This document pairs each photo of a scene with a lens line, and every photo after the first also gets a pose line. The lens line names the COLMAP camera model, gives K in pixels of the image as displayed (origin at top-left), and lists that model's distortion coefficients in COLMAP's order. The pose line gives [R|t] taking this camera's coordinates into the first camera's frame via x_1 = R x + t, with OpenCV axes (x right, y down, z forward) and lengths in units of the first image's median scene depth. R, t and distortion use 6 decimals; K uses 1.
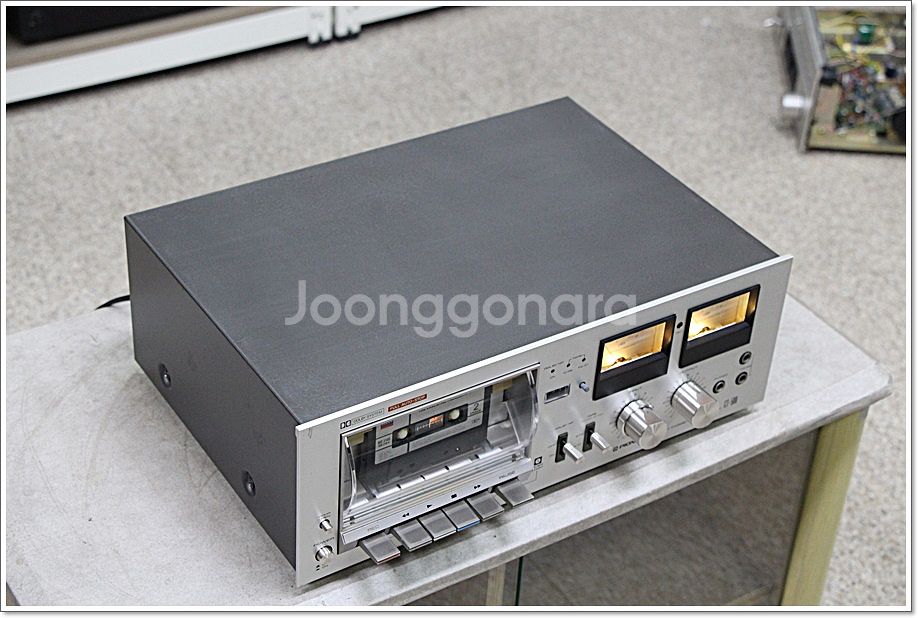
lens RADIAL K [[1707.1, 0, 460.3], [0, 1707.1, 307.5], [0, 0, 1]] dist [0.168210, 0.000000]
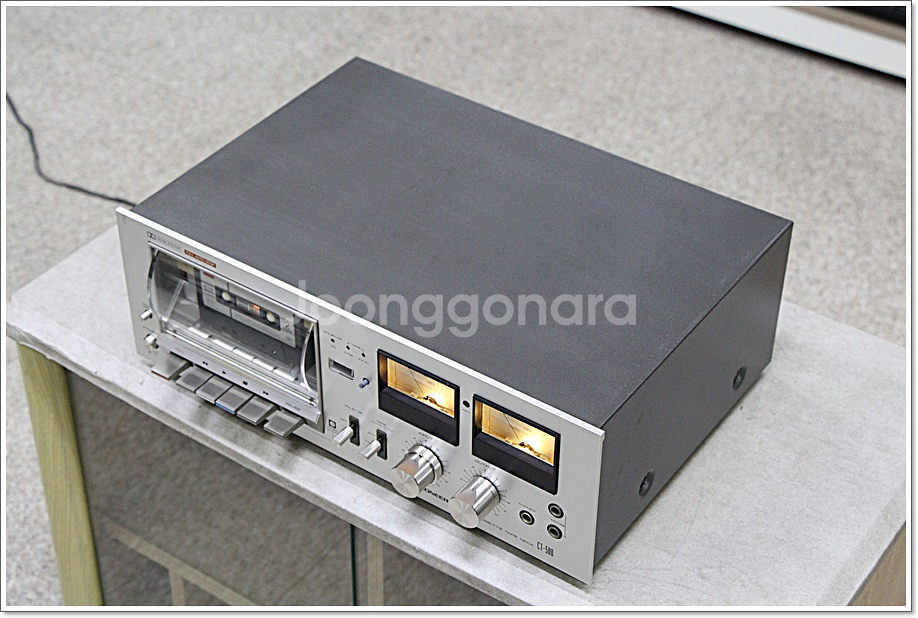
lens RADIAL K [[1707.1, 0, 457.5], [0, 1707.1, 310.7], [0, 0, 1]] dist [0.168210, 0.000000]
pose [[0.383034, 0.540425, -0.749150, 0.744677], [-0.534875, 0.790969, 0.297115, -0.283297], [0.753123, 0.286896, 0.592028, 0.417141]]
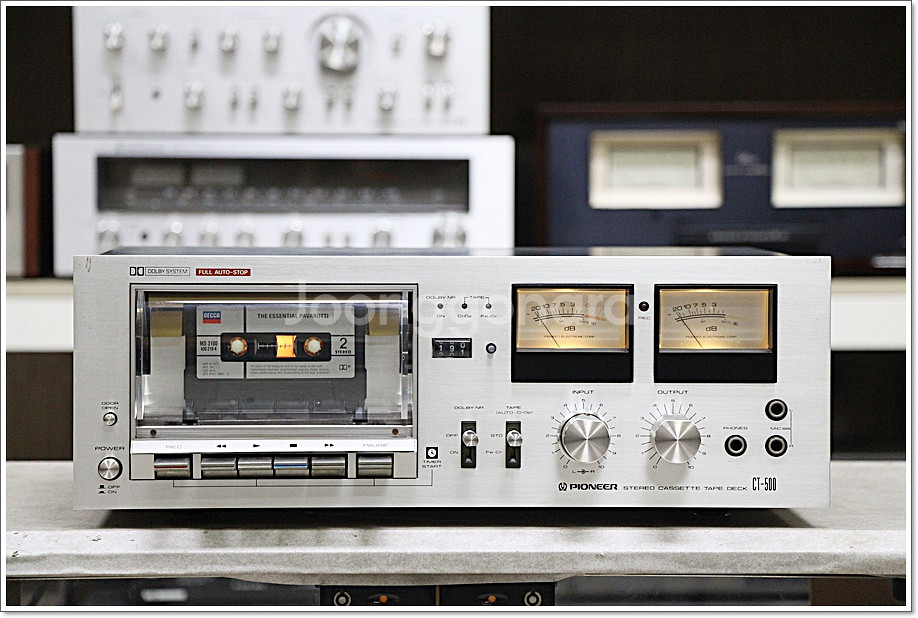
lens RADIAL K [[3102.2, 0, 460.3], [0, 3102.2, 312.0], [0, 0, 1]] dist [0.625366, 0.000000]
pose [[0.864196, -0.030155, -0.502252, 0.714252], [-0.258252, 0.830104, -0.494199, 0.680770], [0.431824, 0.556792, 0.709585, -0.016065]]
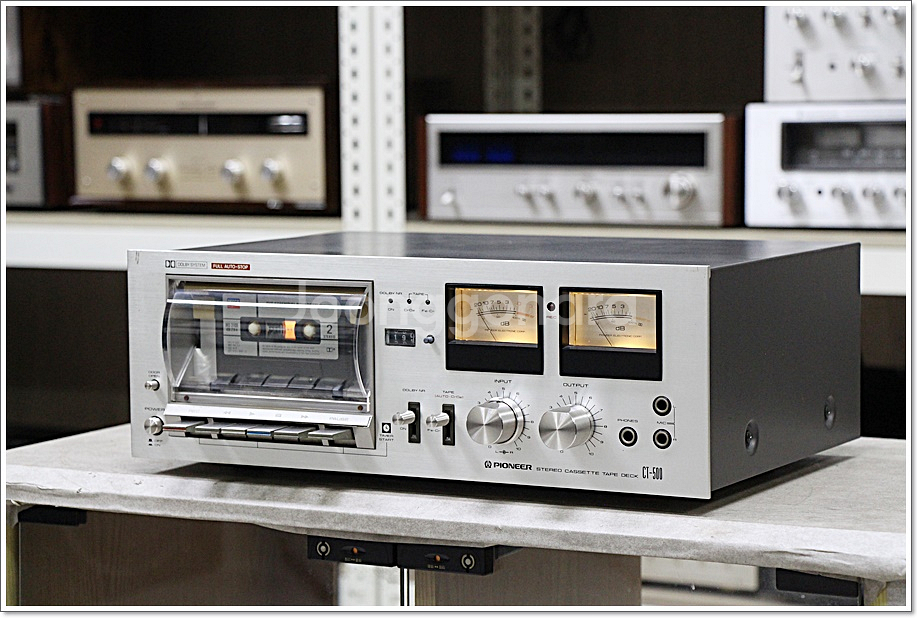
lens RADIAL K [[2640.1, 0, 451.7], [0, 2640.1, 312.5], [0, 0, 1]] dist [0.389431, 0.000000]
pose [[0.488237, 0.016828, -0.872549, 1.176309], [-0.484554, 0.836770, -0.254996, 0.349271], [0.725832, 0.547295, 0.416696, 0.401388]]
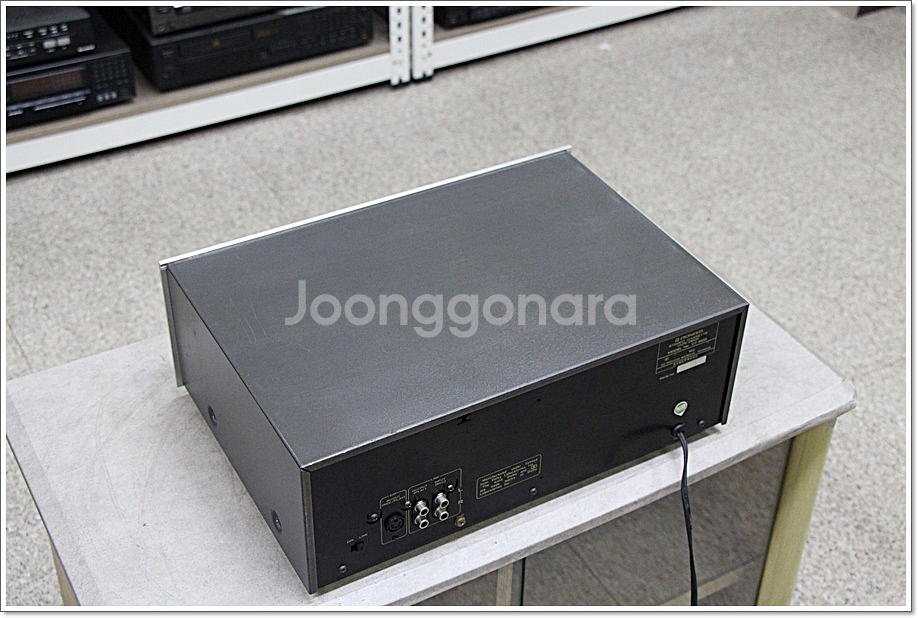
lens RADIAL K [[1332.9, 0, 460.6], [0, 1332.9, 309.9], [0, 0, 1]] dist [0.042364, 0.000000]
pose [[0.997940, -0.001029, -0.064145, 0.050620], [0.002628, 0.999688, 0.024851, -0.039748], [0.064099, -0.024968, 0.997631, 0.114861]]
